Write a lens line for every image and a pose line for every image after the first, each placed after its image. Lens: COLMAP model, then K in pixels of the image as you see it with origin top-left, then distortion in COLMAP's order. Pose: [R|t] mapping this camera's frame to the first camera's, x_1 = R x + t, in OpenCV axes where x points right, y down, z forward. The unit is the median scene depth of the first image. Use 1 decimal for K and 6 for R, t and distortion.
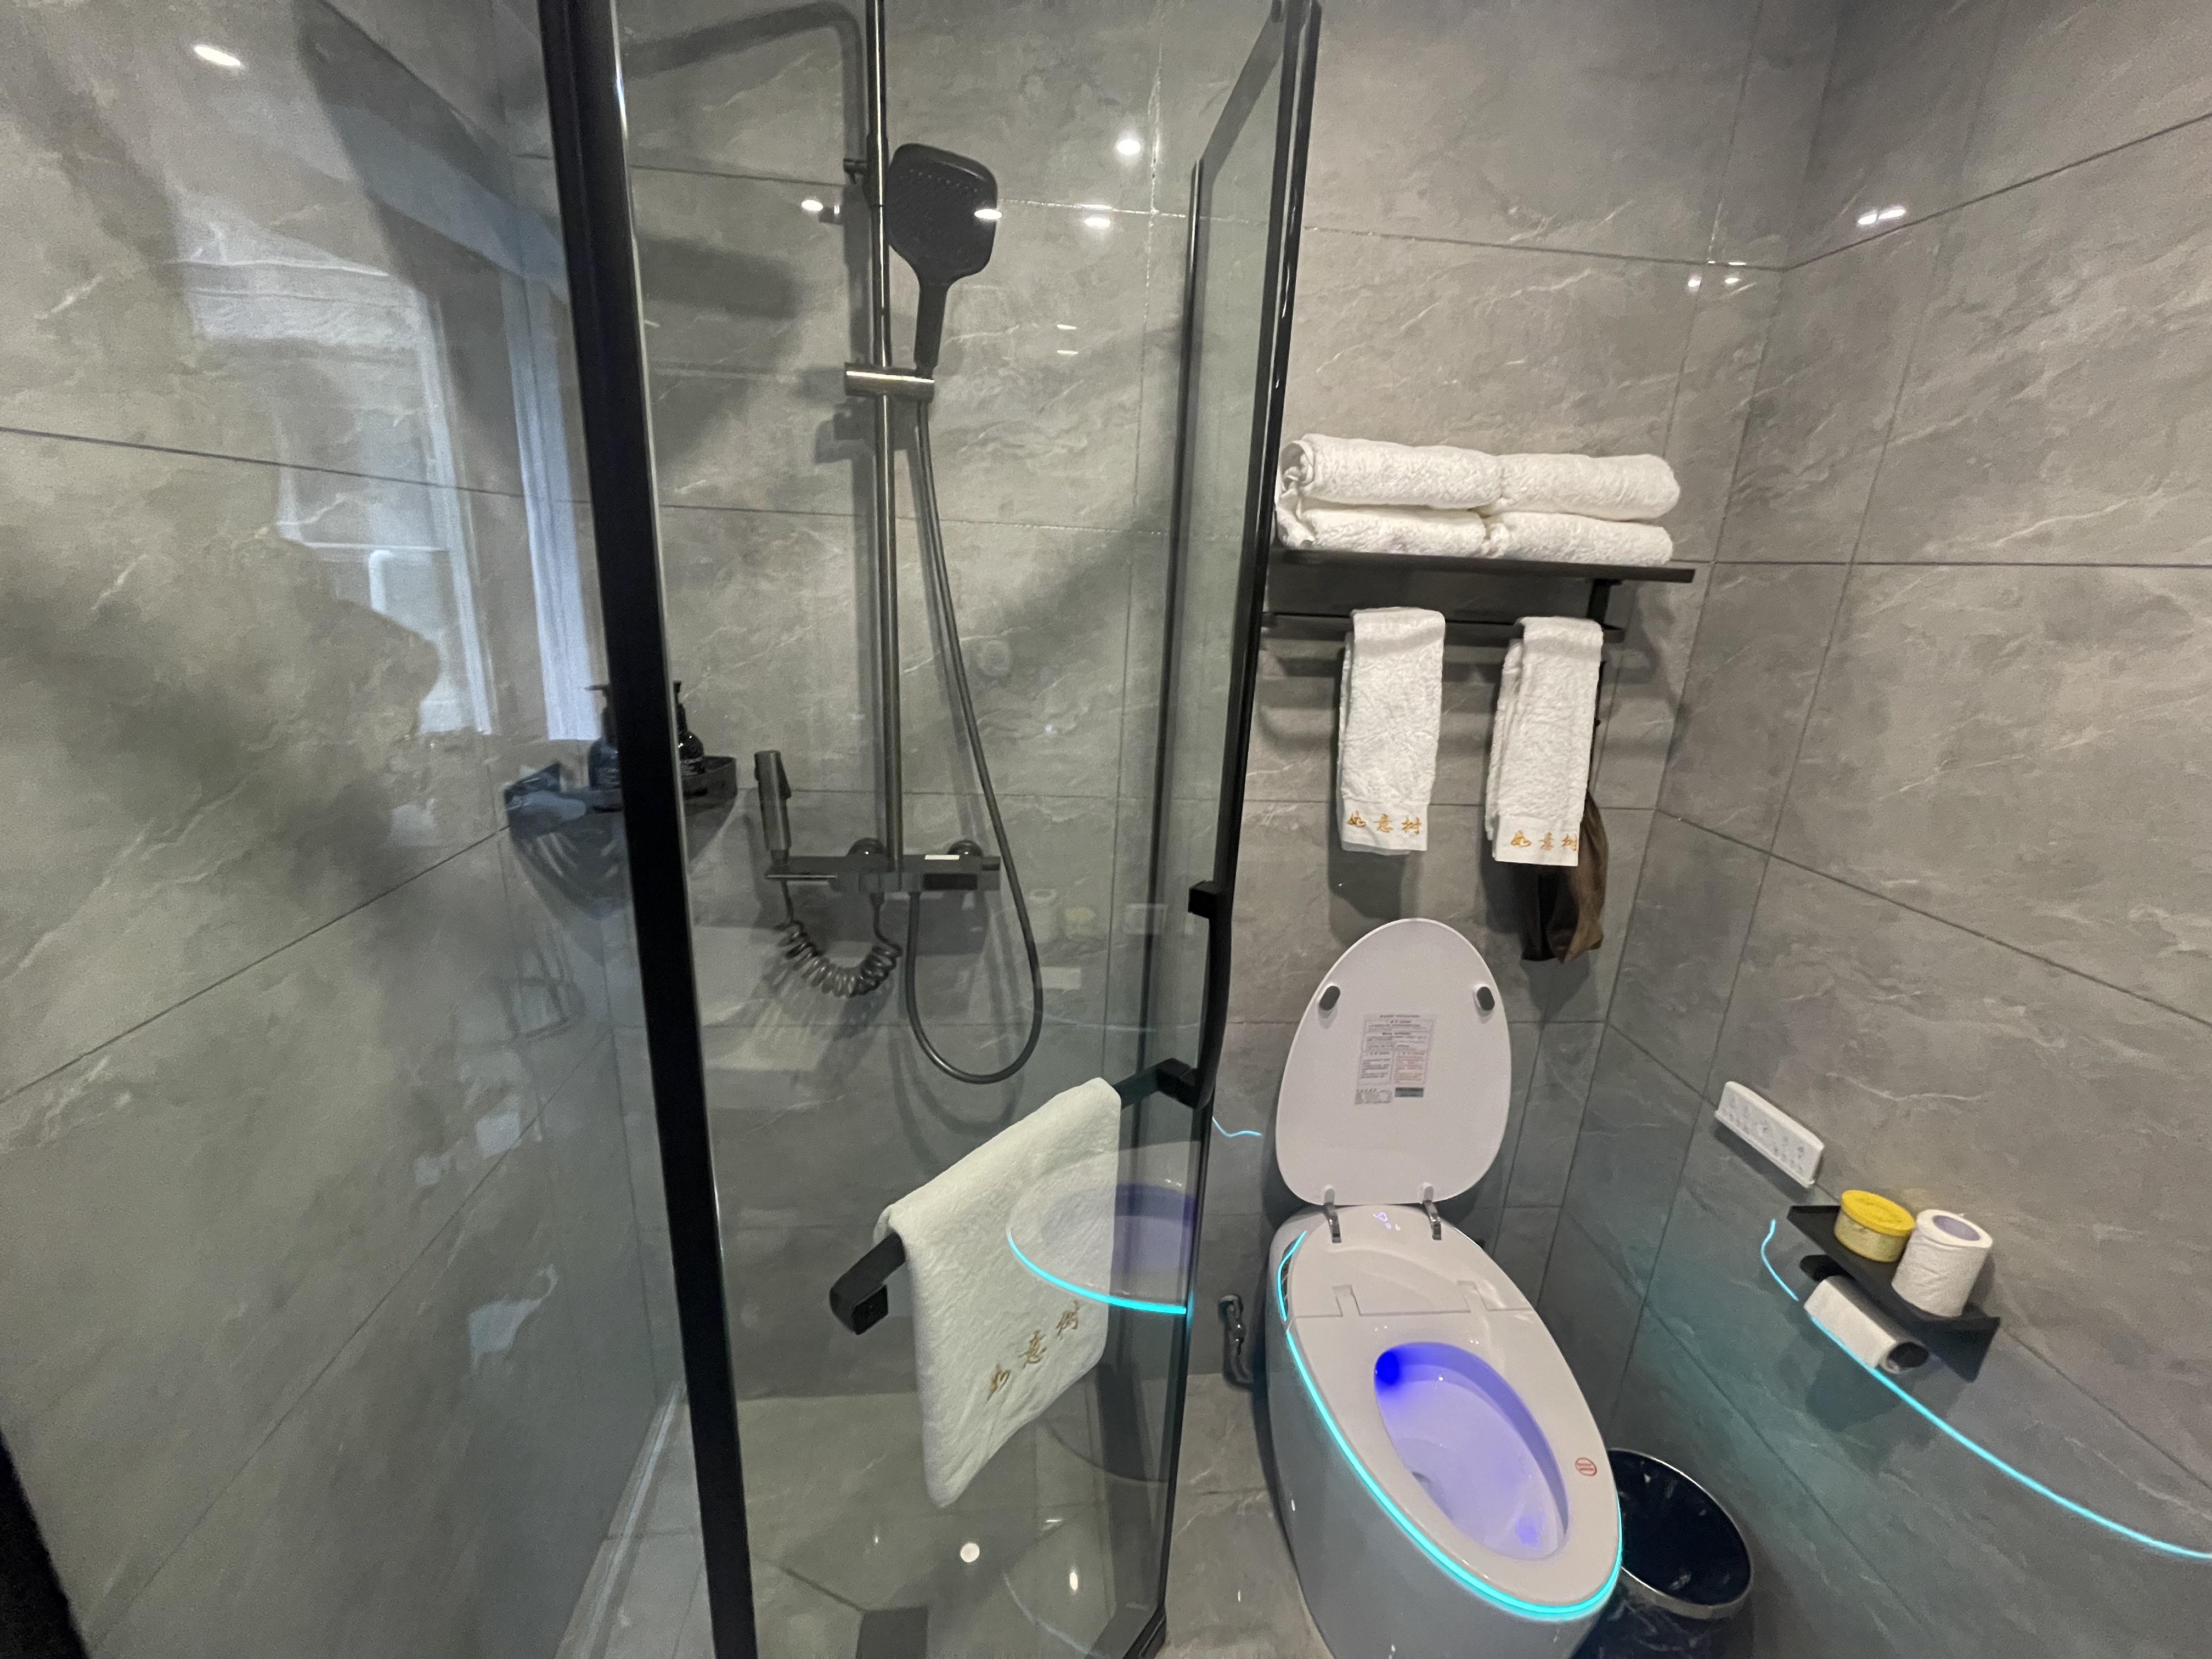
lens RADIAL K [[884.3, 0, 1090.0], [0, 884.3, 820.4], [0, 0, 1]] dist [-0.006466, 0.001231]
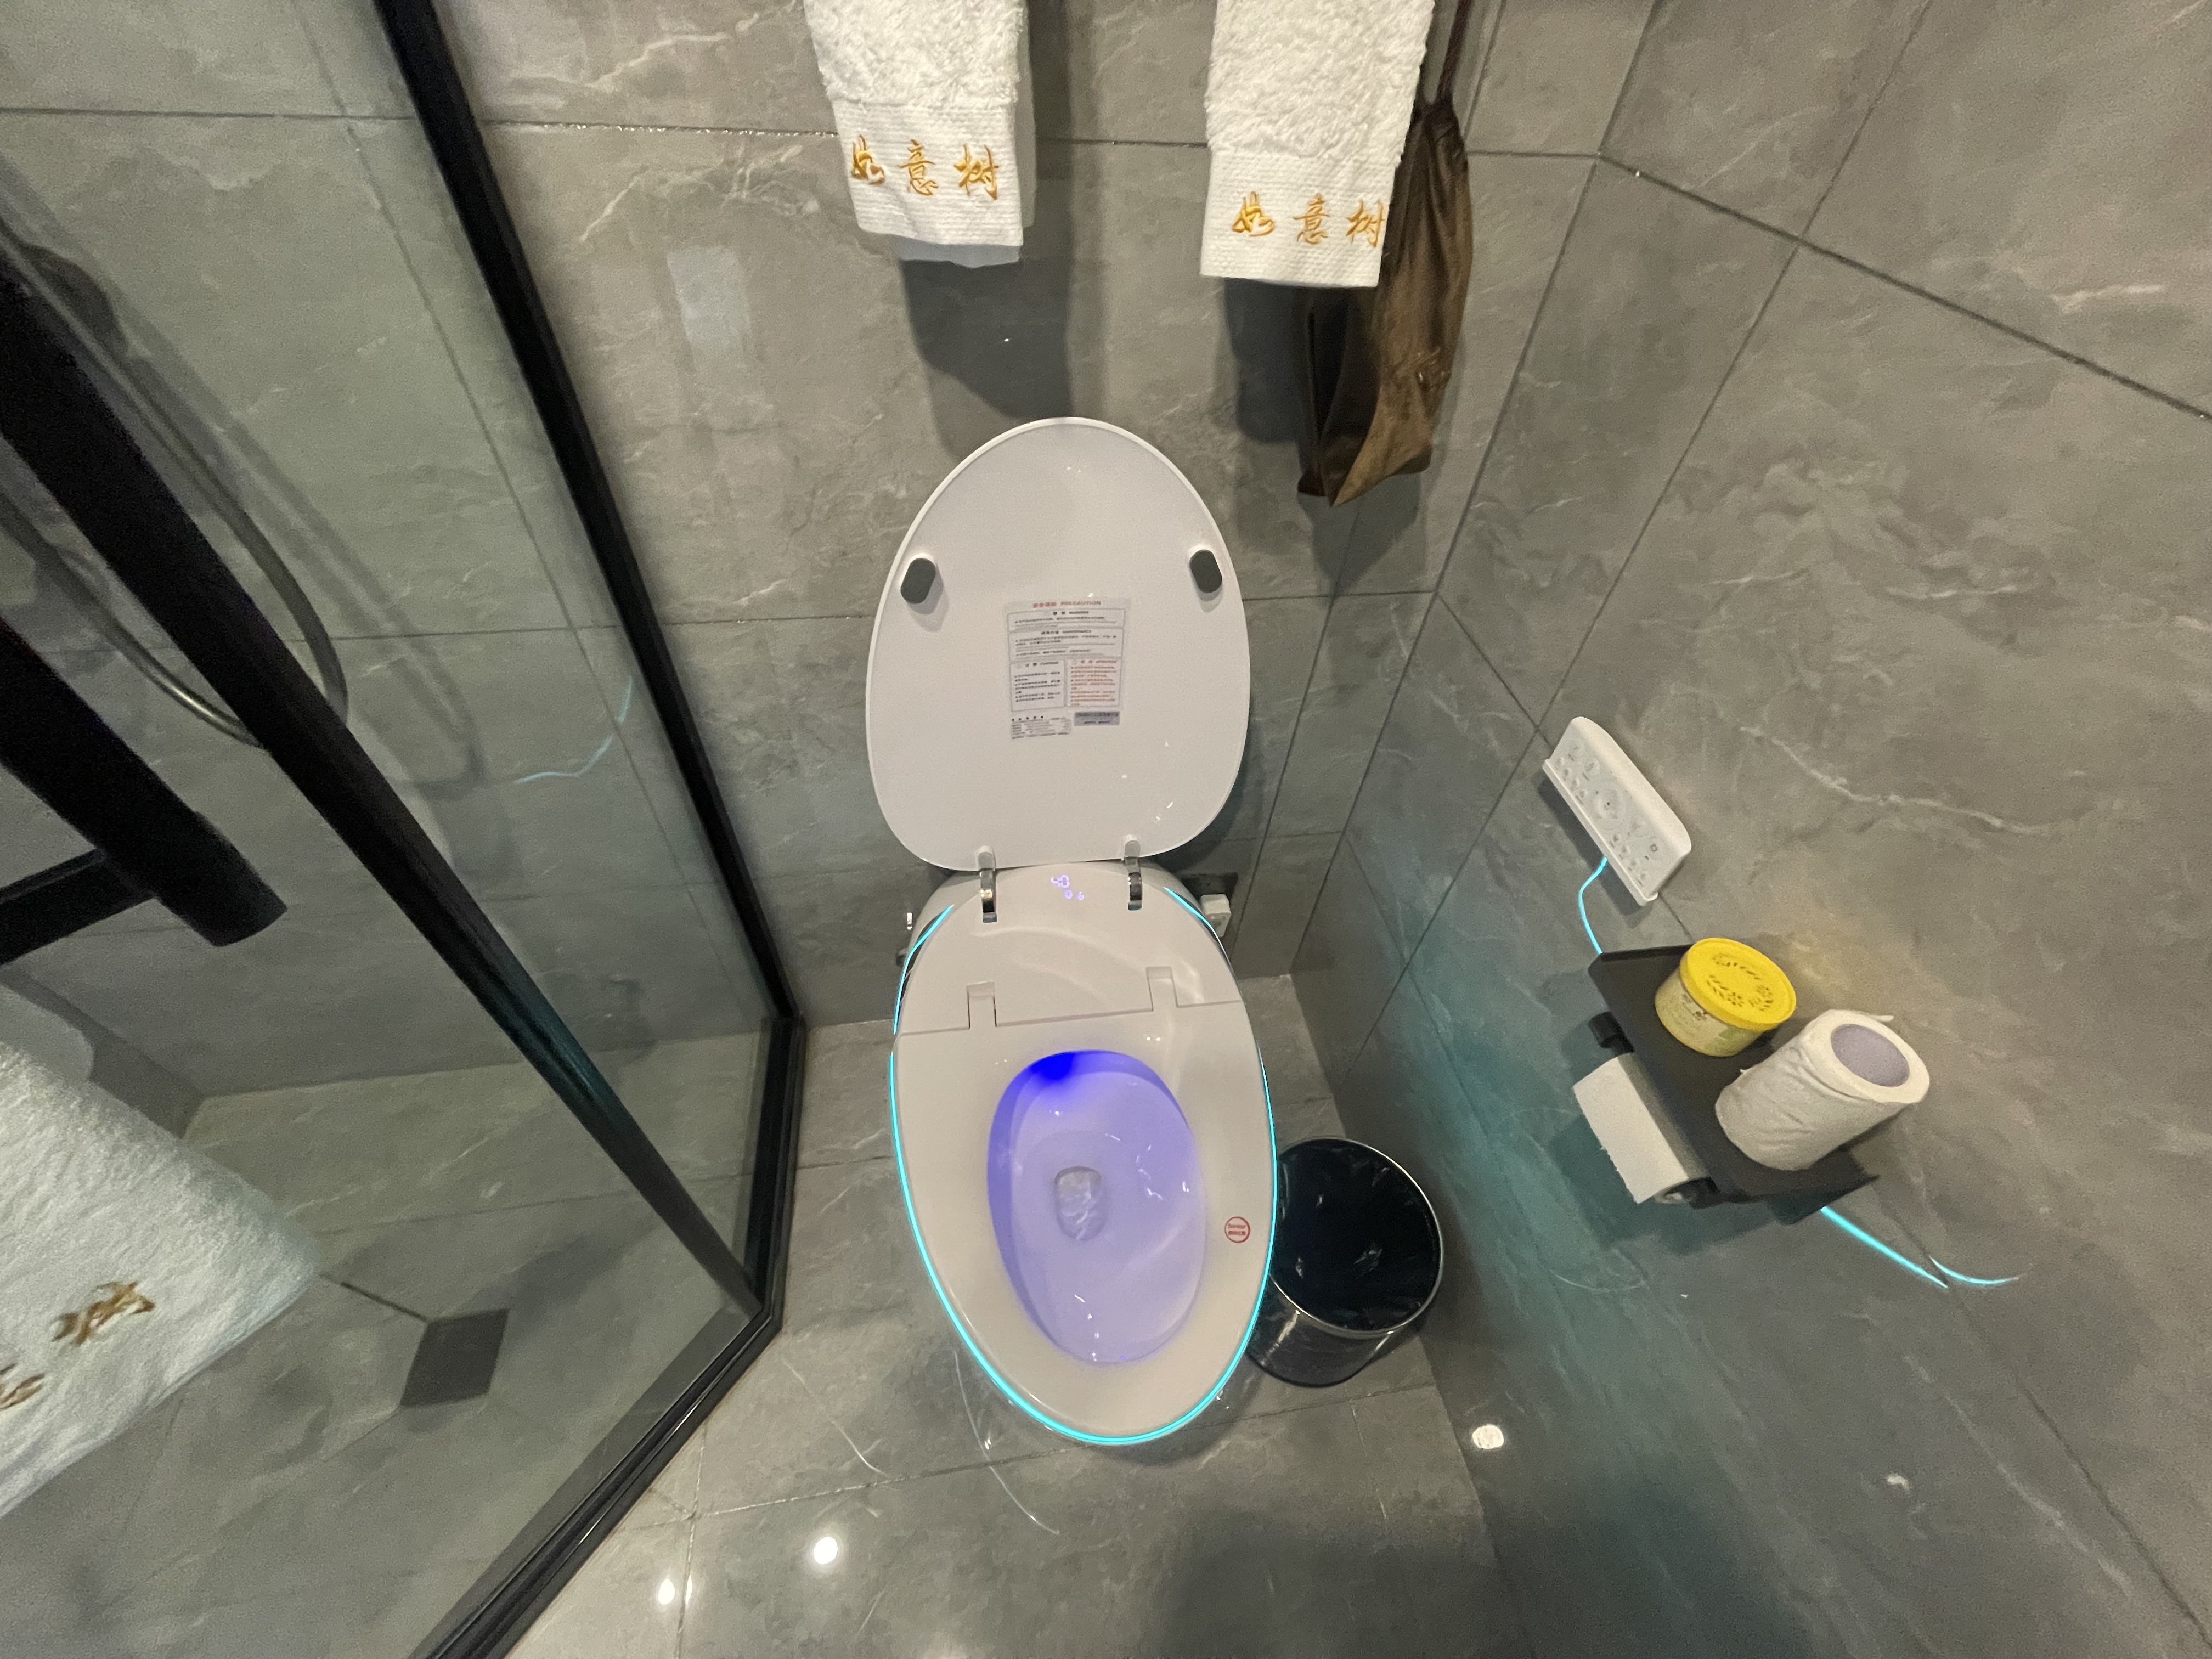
lens RADIAL K [[884.3, 0, 1101.2], [0, 884.3, 819.5], [0, 0, 1]] dist [-0.006466, 0.001231]
pose [[0.998117, -0.043494, 0.043251, 0.367659], [0.015077, 0.857458, 0.514333, 0.049999], [-0.059456, -0.512713, 0.856499, 0.465839]]
